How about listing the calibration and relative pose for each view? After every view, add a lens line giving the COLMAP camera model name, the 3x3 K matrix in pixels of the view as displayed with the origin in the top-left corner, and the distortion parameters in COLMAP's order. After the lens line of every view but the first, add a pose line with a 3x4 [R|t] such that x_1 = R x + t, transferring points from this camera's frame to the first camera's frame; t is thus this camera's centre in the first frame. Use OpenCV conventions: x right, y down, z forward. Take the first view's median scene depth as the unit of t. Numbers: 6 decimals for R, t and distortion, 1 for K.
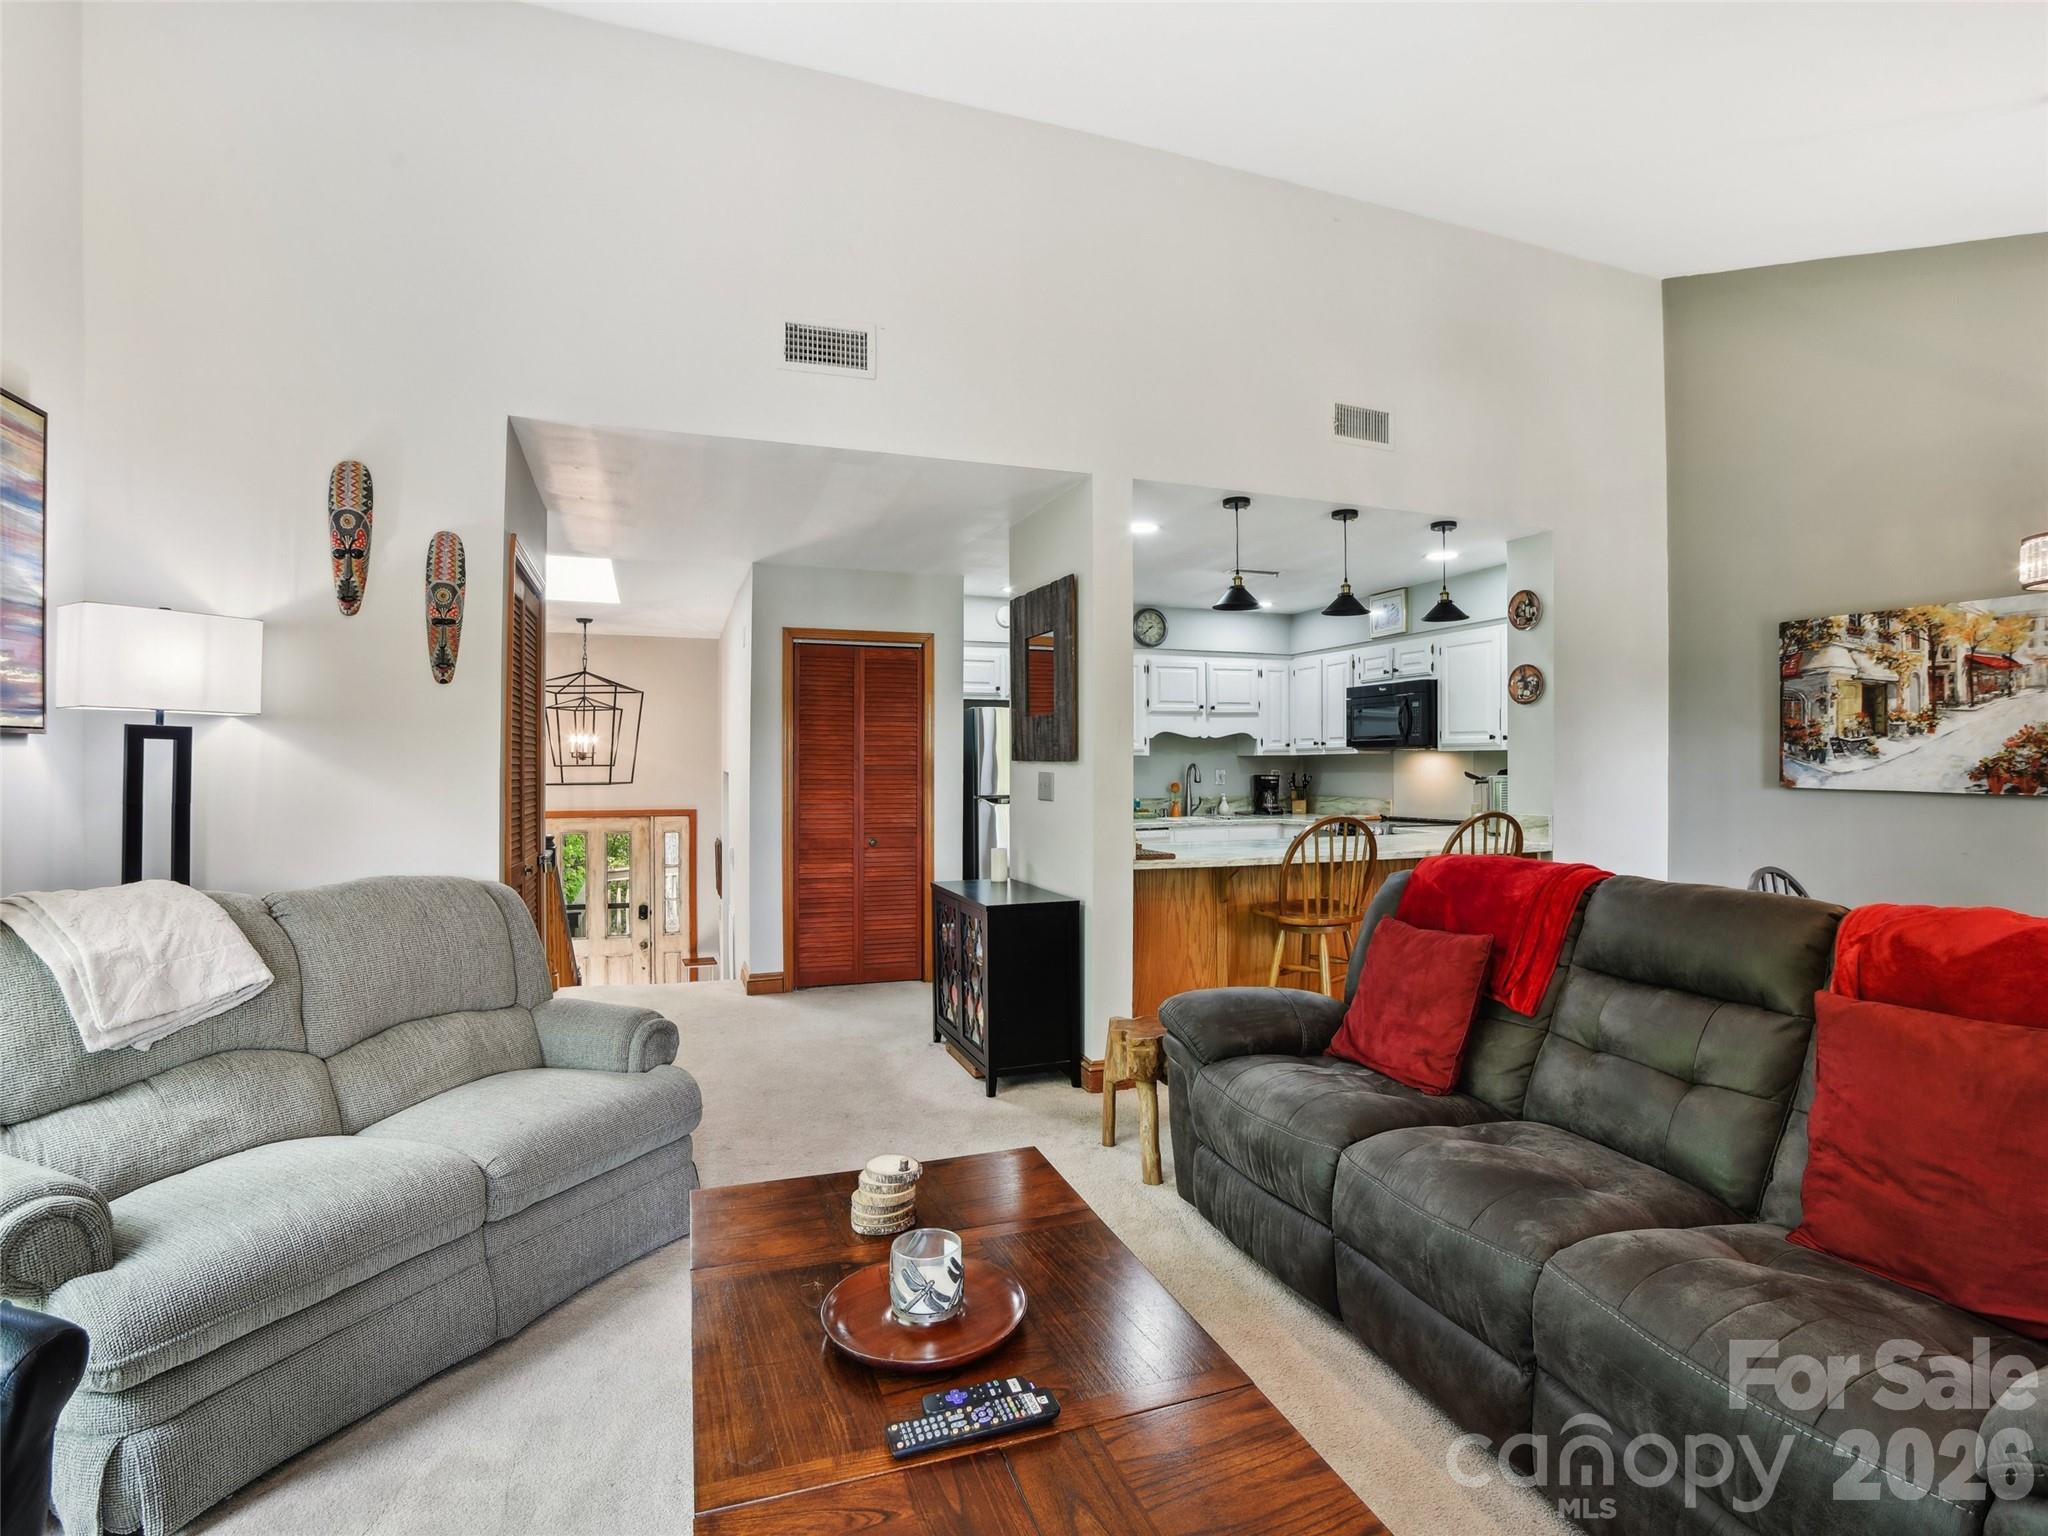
lens RADIAL K [[1012.8, 0, 1023.7], [0, 1012.8, 756.1], [0, 0, 1]] dist [-0.039411, 0.007402]
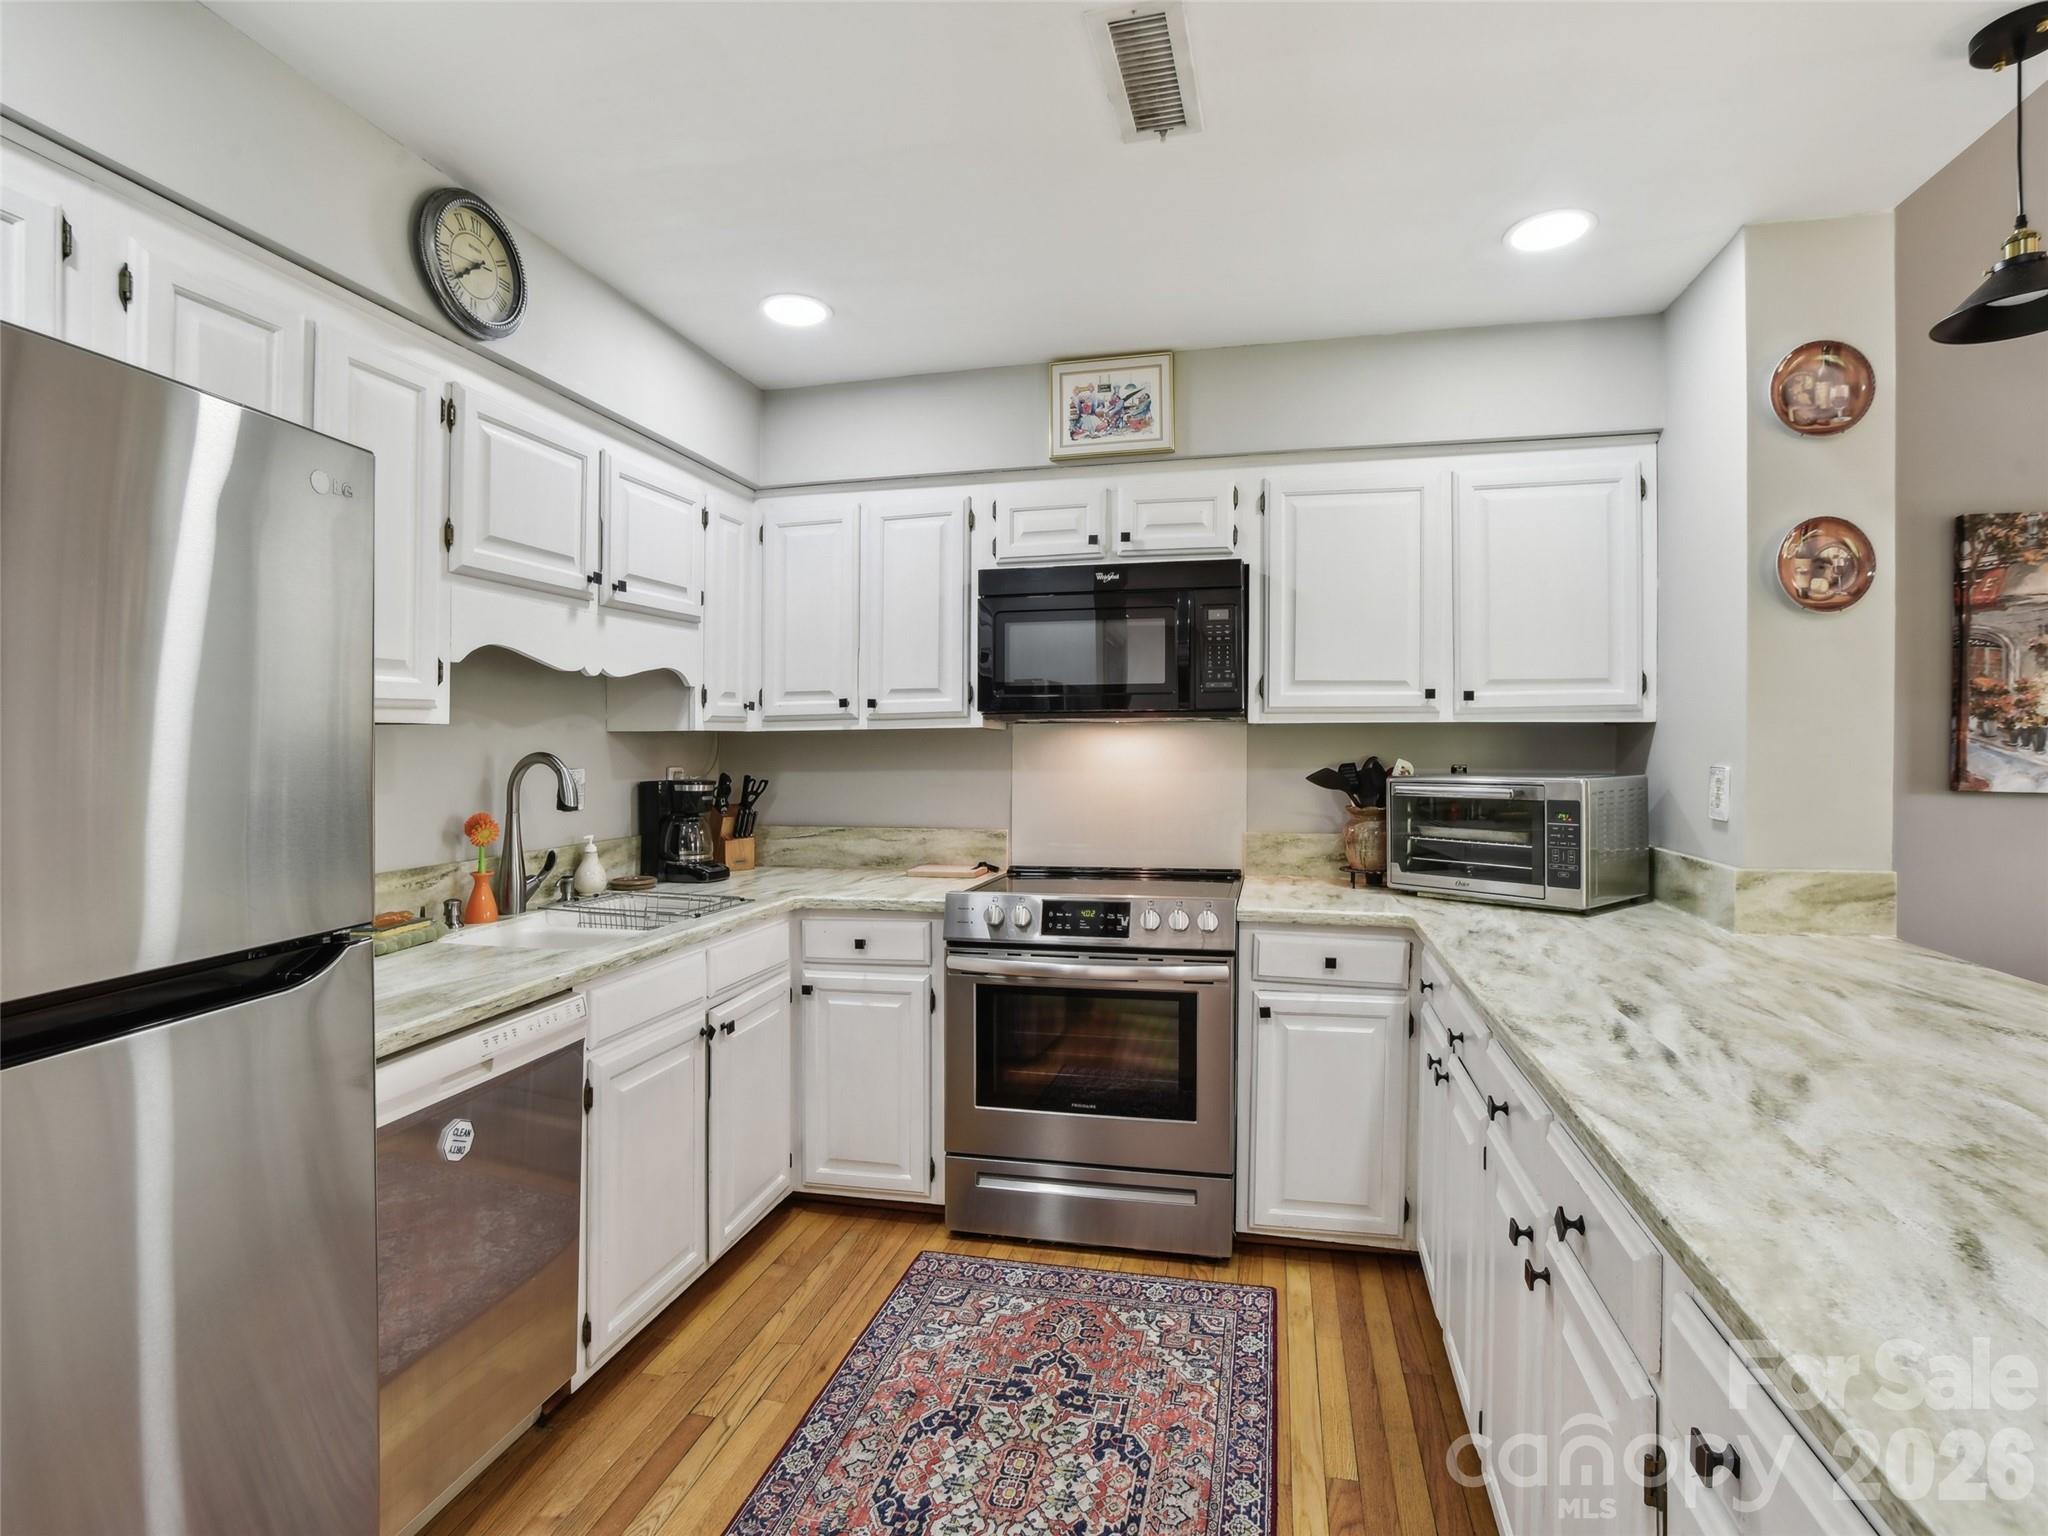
lens RADIAL K [[1012.8, 0, 1023.4], [0, 1012.8, 750.6], [0, 0, 1]] dist [-0.039411, 0.007402]
pose [[0.543137, -0.001722, 0.839642, -0.022793], [-0.005882, 0.999966, 0.005857, 0.004368], [-0.839624, -0.008120, 0.543108, 0.740842]]
